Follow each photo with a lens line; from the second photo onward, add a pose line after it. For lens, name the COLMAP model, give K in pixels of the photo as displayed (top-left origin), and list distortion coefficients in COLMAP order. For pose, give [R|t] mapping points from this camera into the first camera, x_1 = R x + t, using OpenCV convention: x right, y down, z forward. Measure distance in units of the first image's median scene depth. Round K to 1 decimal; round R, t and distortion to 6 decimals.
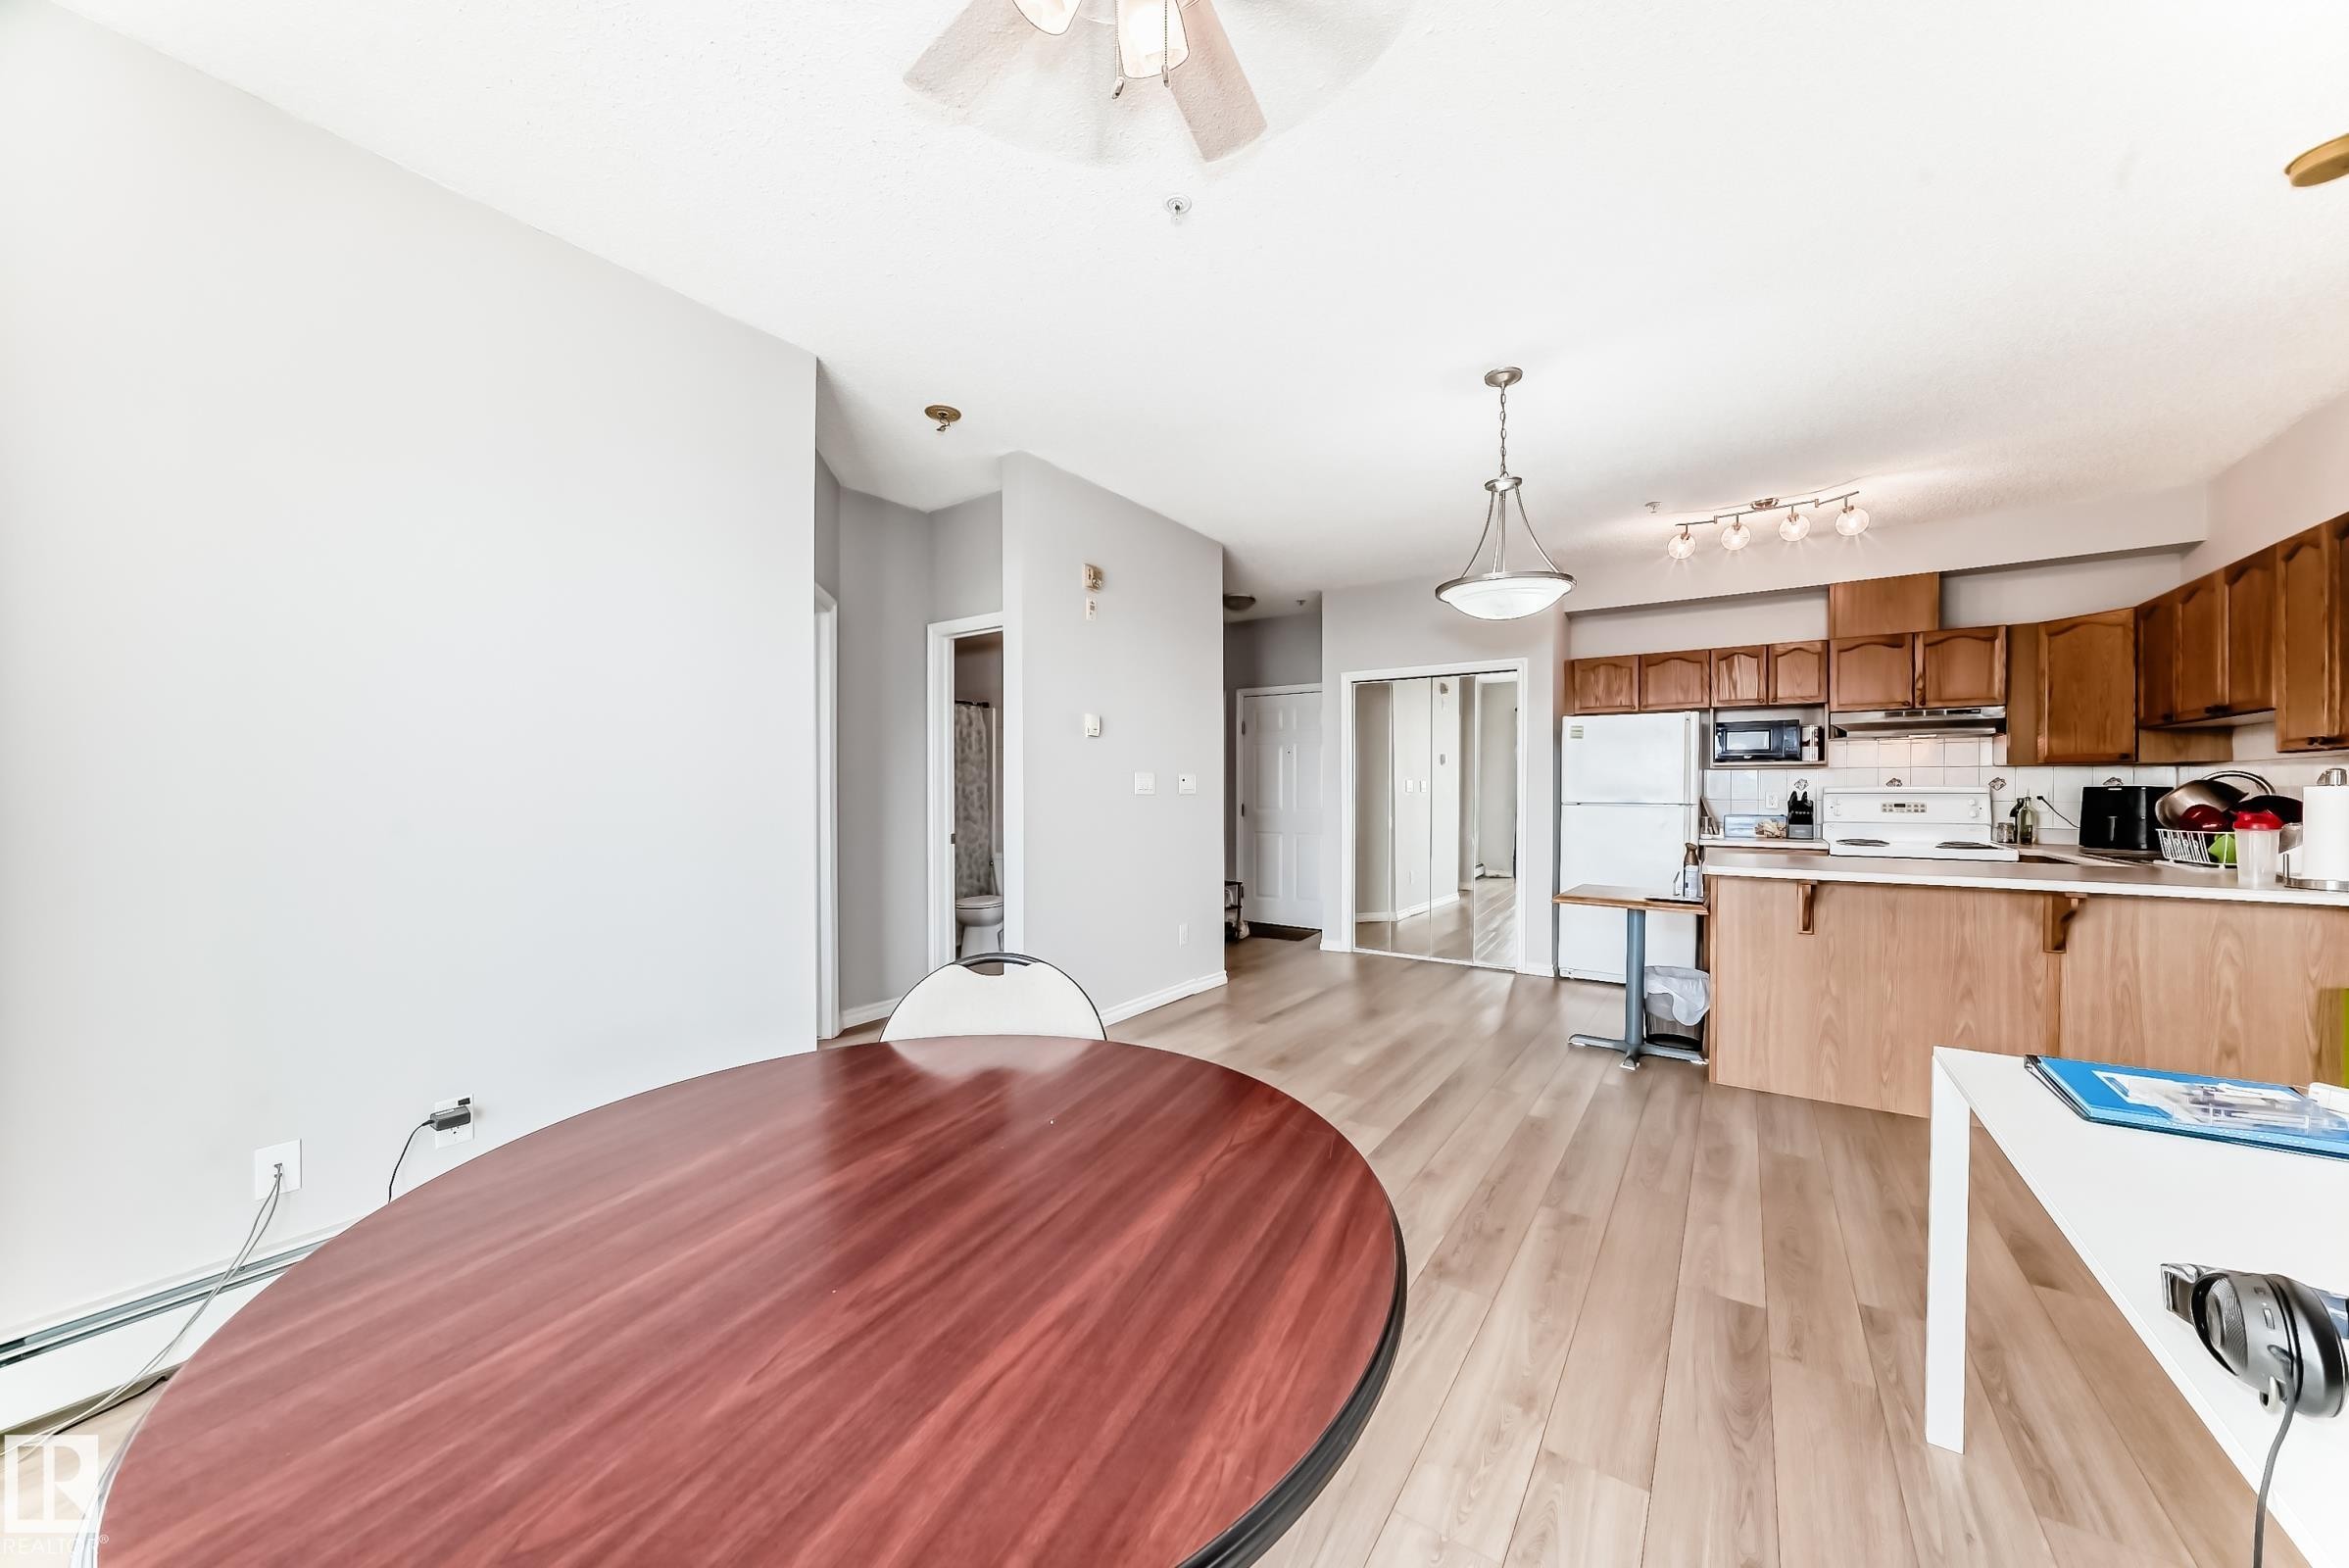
lens RADIAL K [[822.1, 0, 1183.4], [0, 822.1, 786.6], [0, 0, 1]] dist [-0.022275, 0.005816]
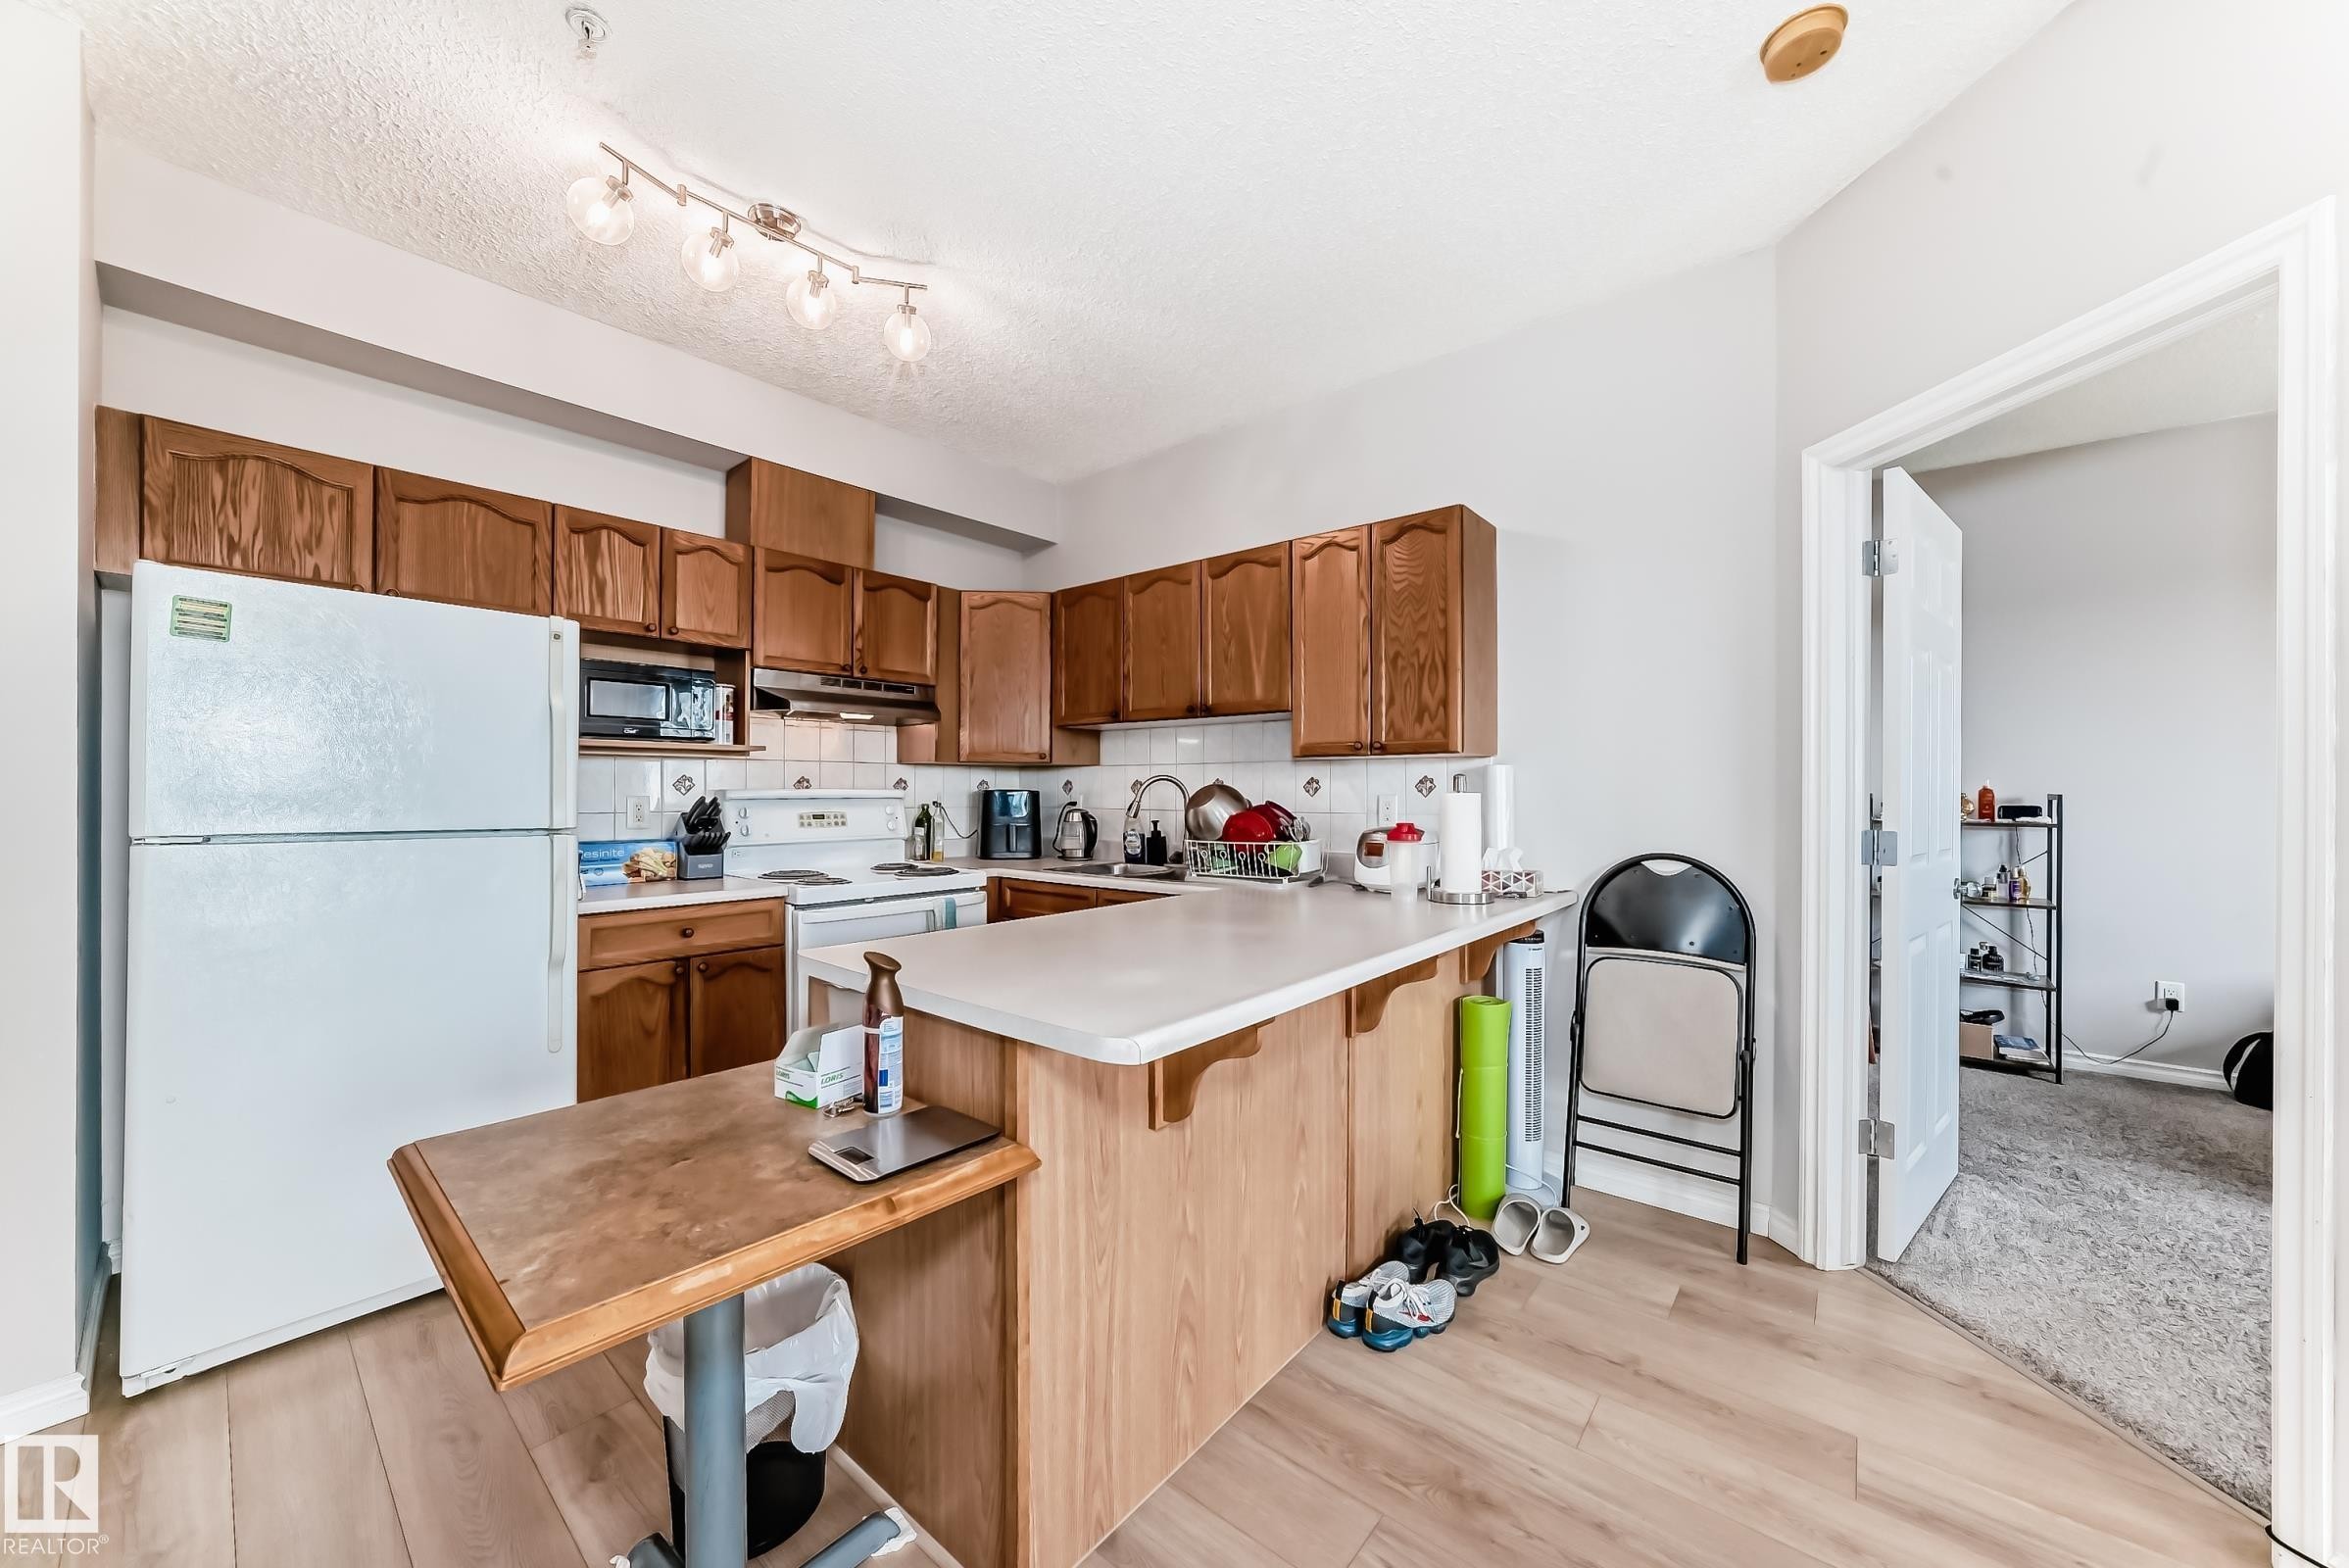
lens RADIAL K [[843.5, 0, 1176.8], [0, 843.5, 794.7], [0, 0, 1]] dist [-0.022286, 0.006936]
pose [[0.096134, -0.004071, 0.995360, 0.212392], [-0.006259, 0.999969, 0.004694, -0.000335], [-0.995349, -0.006681, 0.096106, 0.652503]]
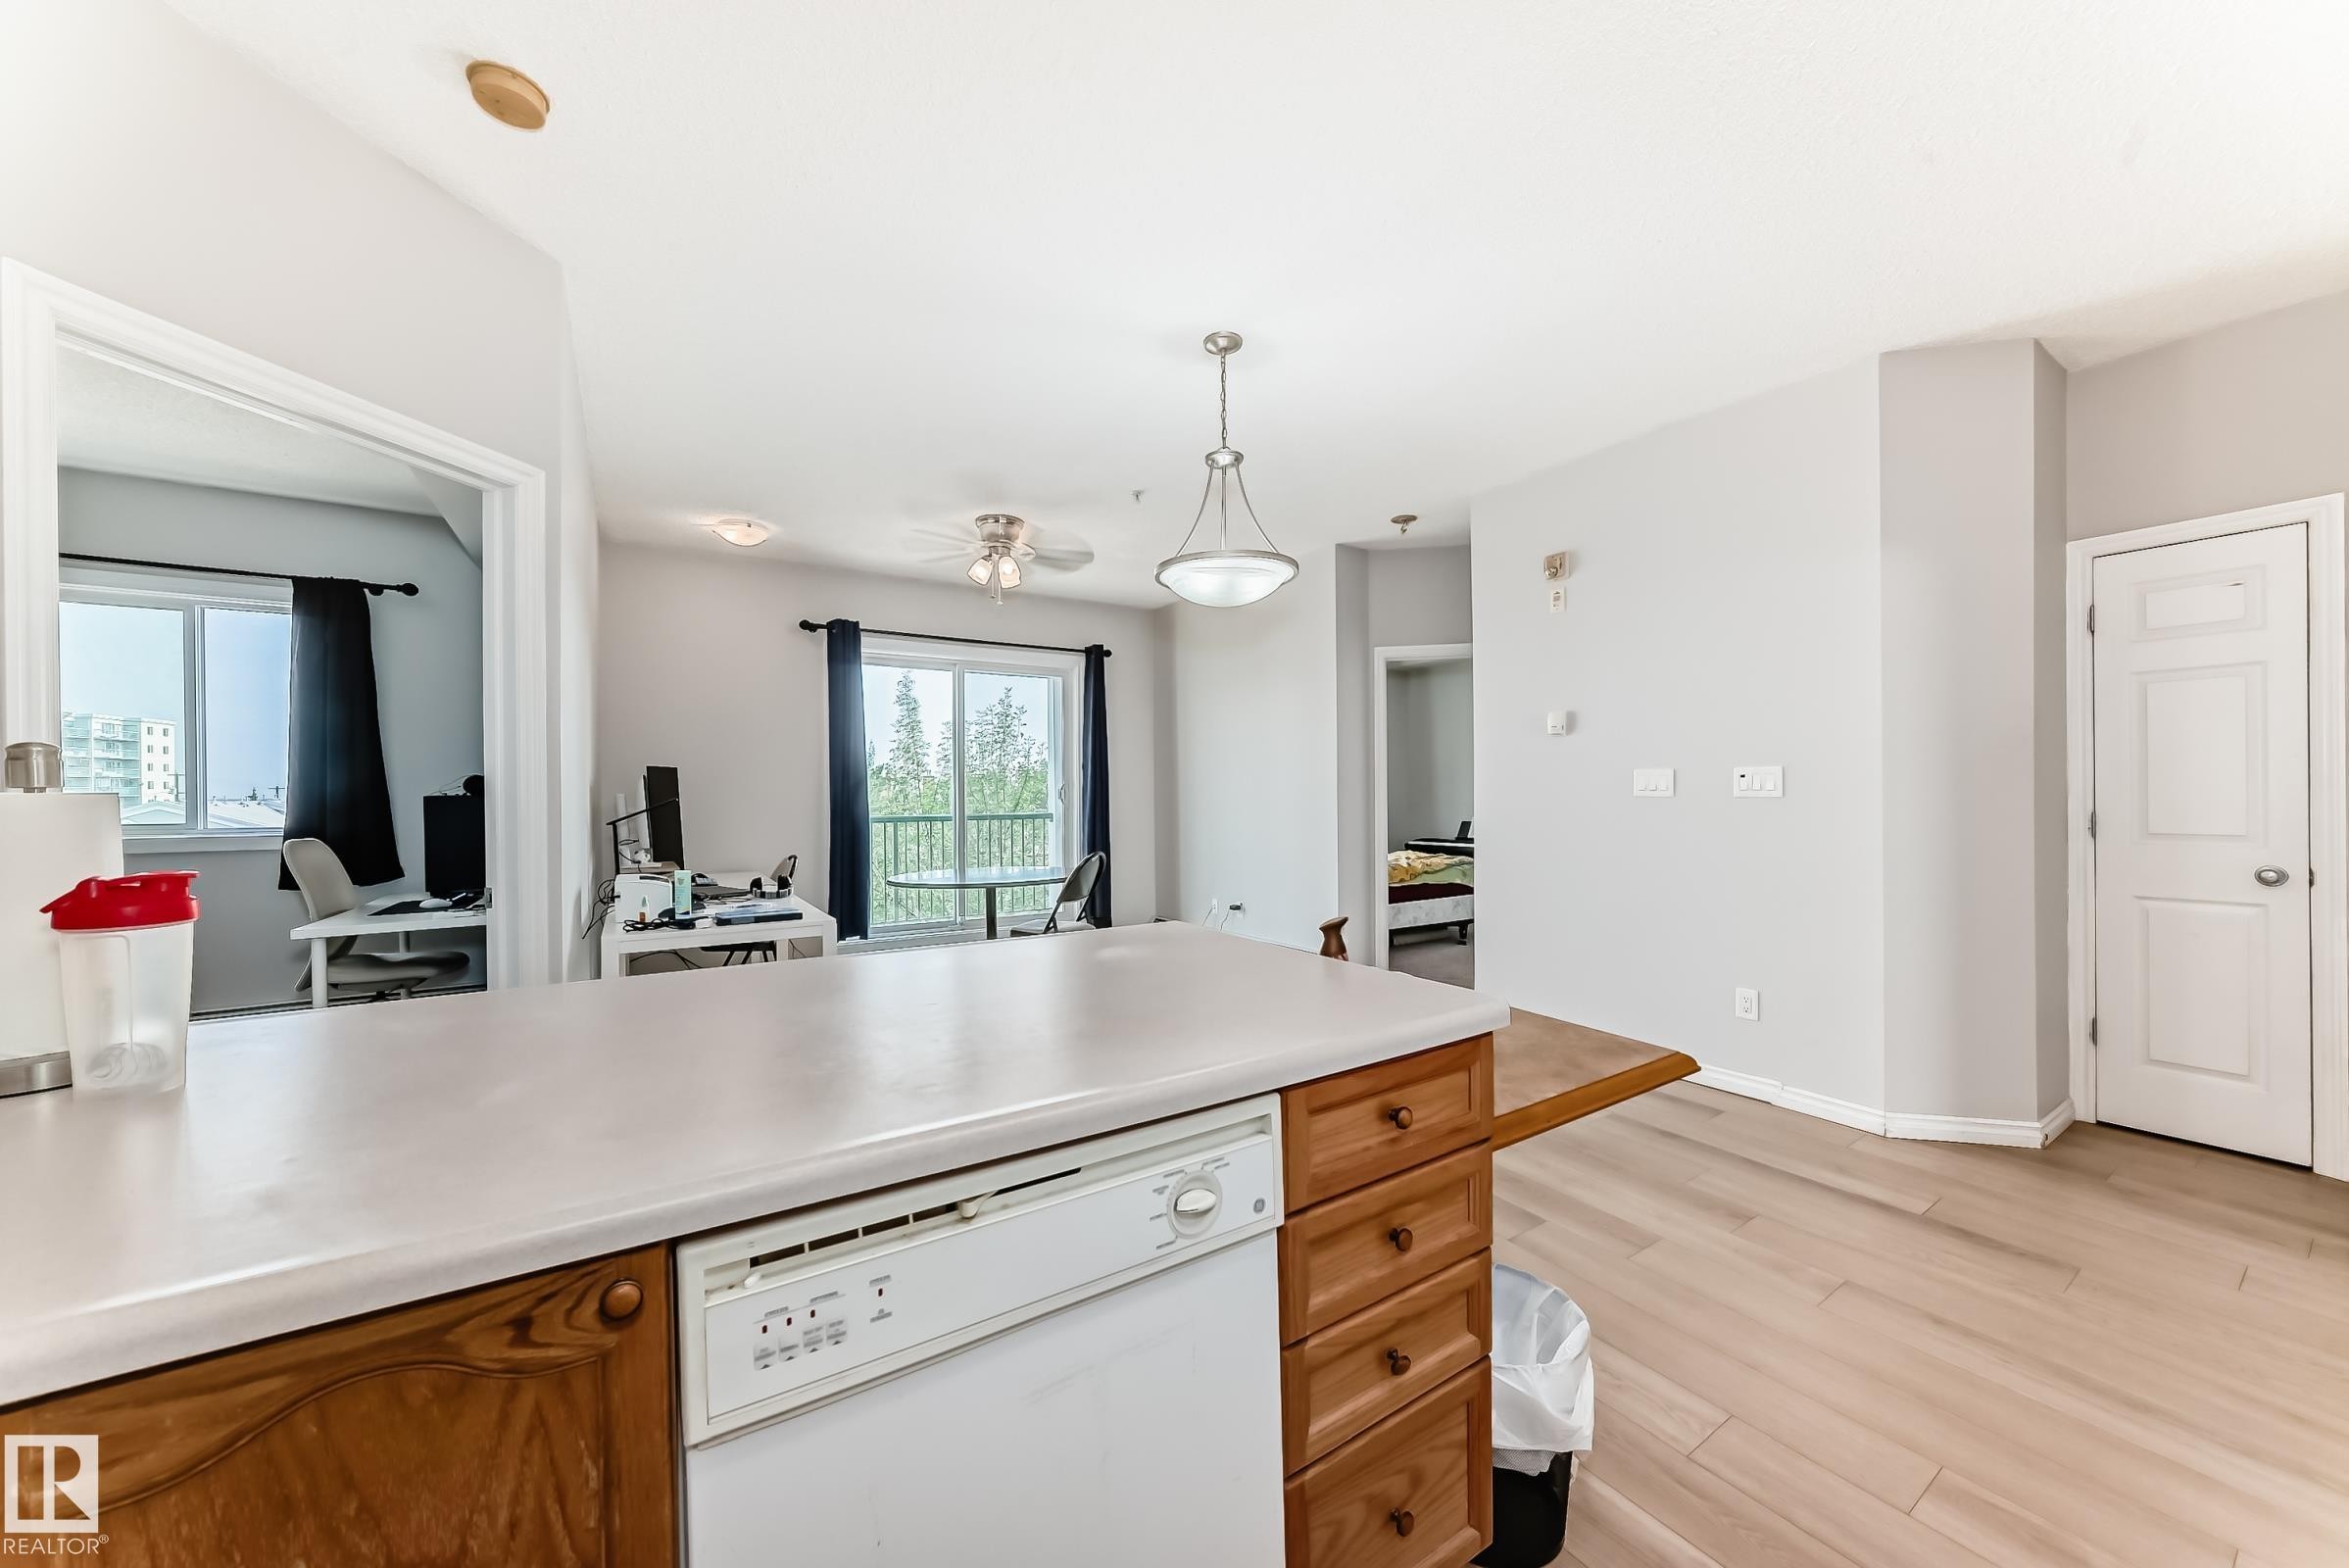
lens RADIAL K [[843.5, 0, 1176.8], [0, 843.5, 794.7], [0, 0, 1]] dist [-0.022286, 0.006936]
pose [[-0.385389, 0.005246, -0.922739, 0.834290], [0.009640, 0.999952, 0.001659, 0.002173], [0.922704, -0.008256, -0.385421, 0.853419]]
